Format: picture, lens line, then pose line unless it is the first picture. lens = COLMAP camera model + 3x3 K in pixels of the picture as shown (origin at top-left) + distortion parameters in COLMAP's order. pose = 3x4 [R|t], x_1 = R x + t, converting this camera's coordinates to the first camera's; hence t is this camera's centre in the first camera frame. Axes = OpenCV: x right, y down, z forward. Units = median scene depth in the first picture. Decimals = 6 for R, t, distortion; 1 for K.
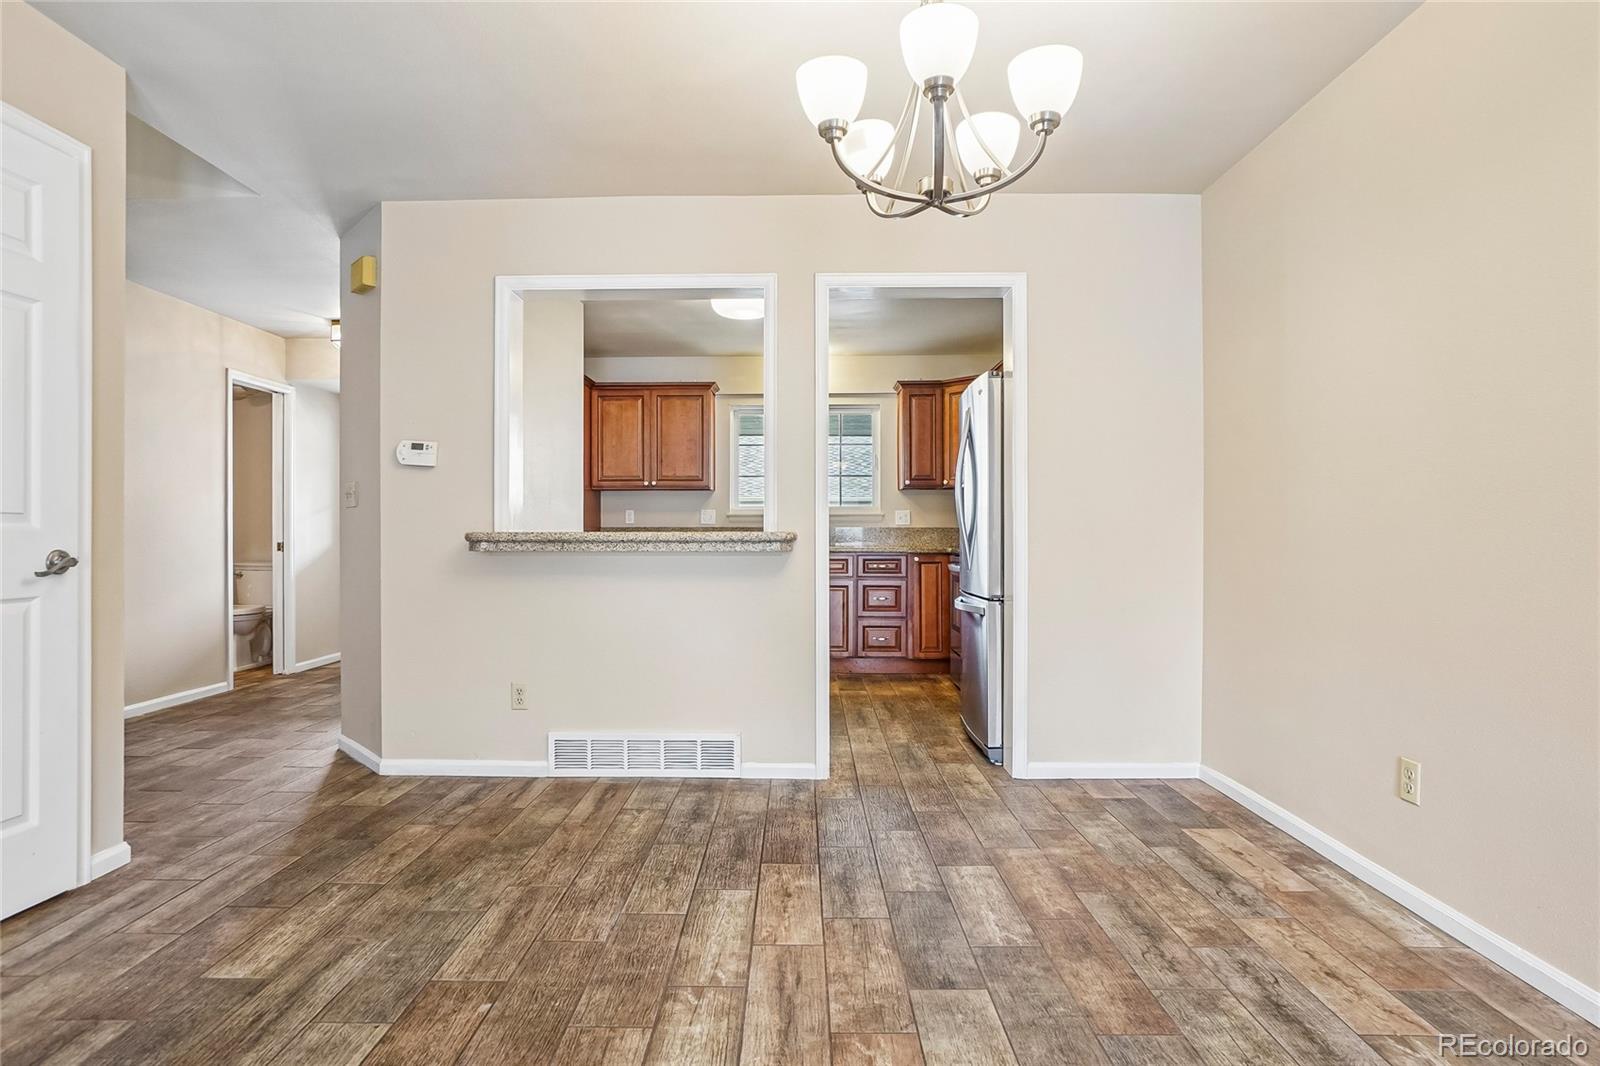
lens RADIAL K [[812.1, 0, 807.2], [0, 812.1, 529.3], [0, 0, 1]] dist [0.000073, 0.001064]
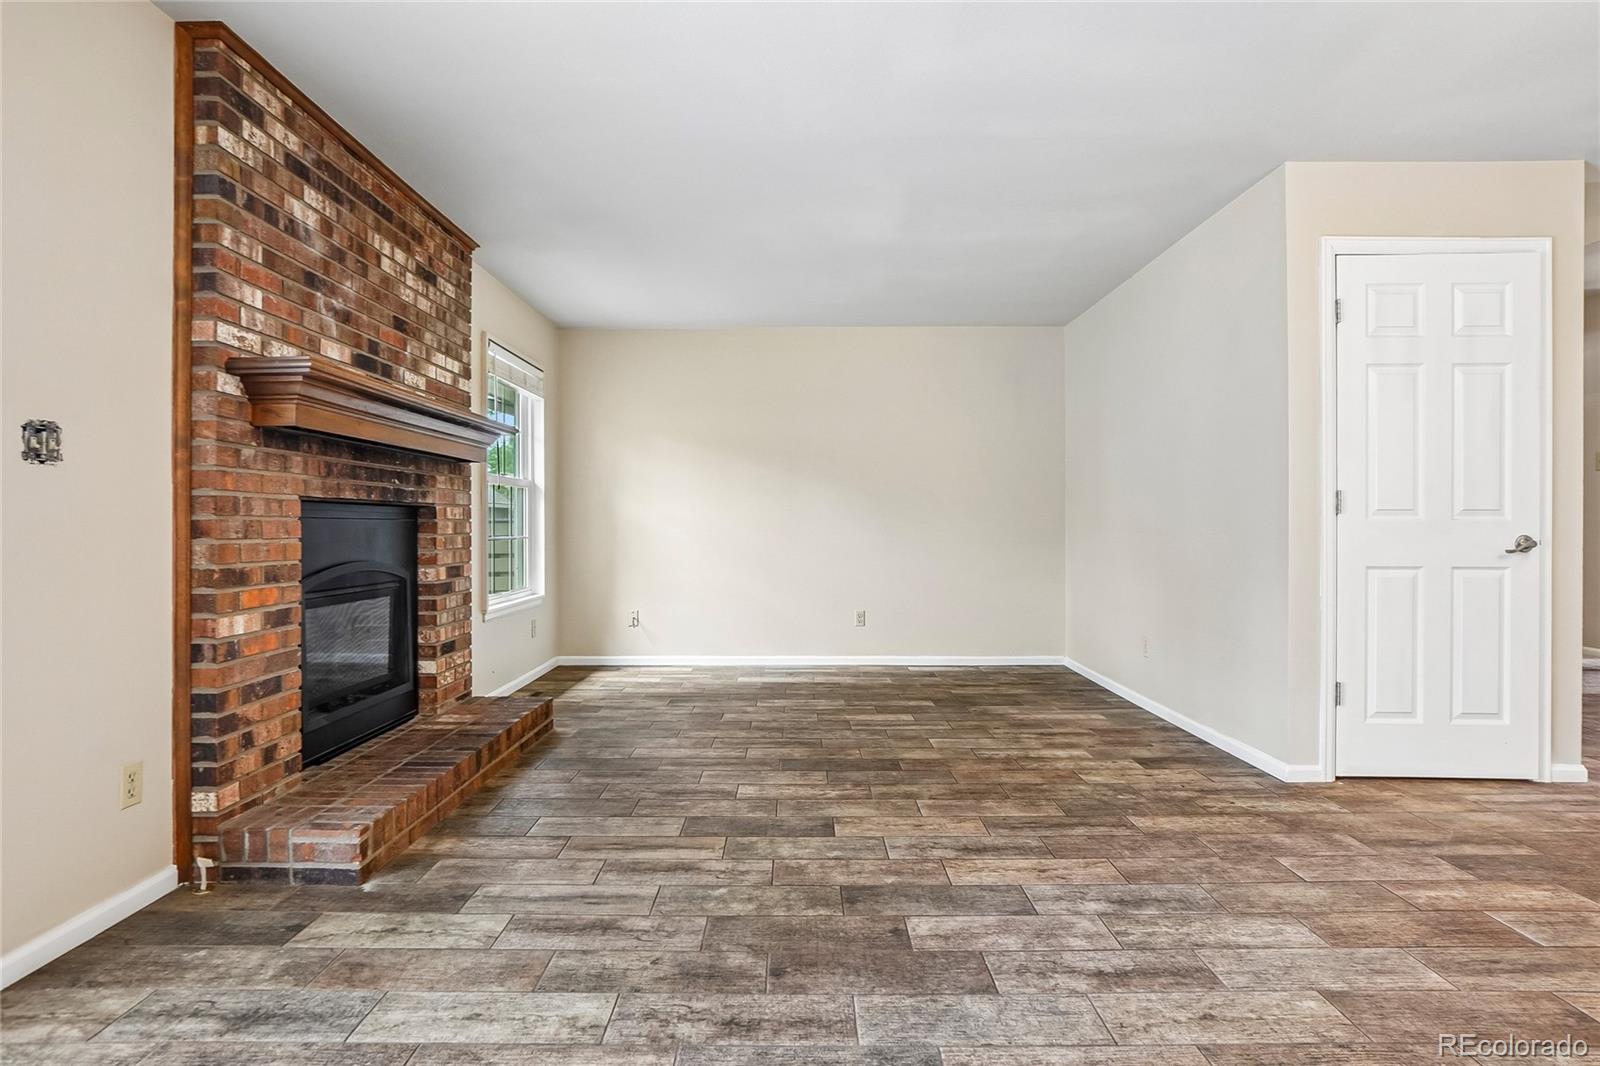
lens RADIAL K [[812.1, 0, 807.2], [0, 812.1, 529.3], [0, 0, 1]] dist [0.000073, 0.001064]
pose [[0.018725, 0.007282, -0.999798, 0.464419], [0.003148, 0.999968, 0.007343, 0.001021], [0.999820, -0.003285, 0.018702, -0.270693]]
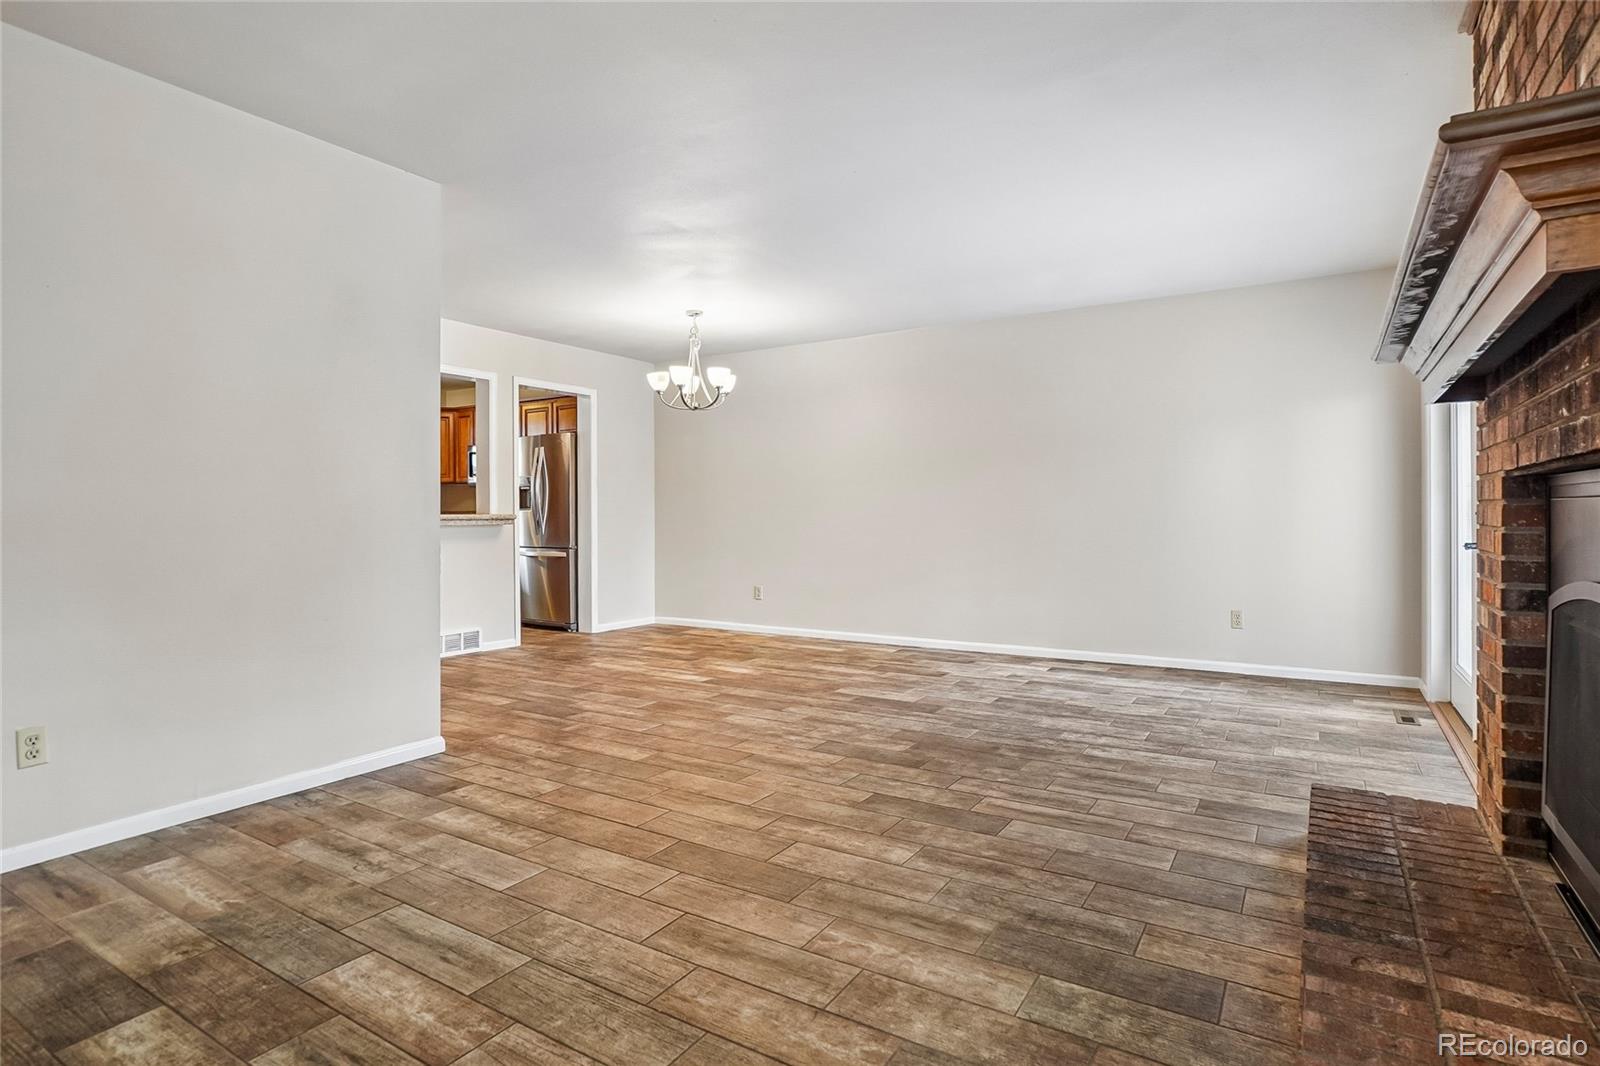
lens RADIAL K [[812.1, 0, 807.2], [0, 812.1, 529.3], [0, 0, 1]] dist [0.000073, 0.001064]
pose [[0.530373, -0.013543, 0.847656, -1.653480], [-0.001273, 0.999859, 0.016771, 0.007499], [-0.847763, -0.009974, 0.530281, -0.755857]]
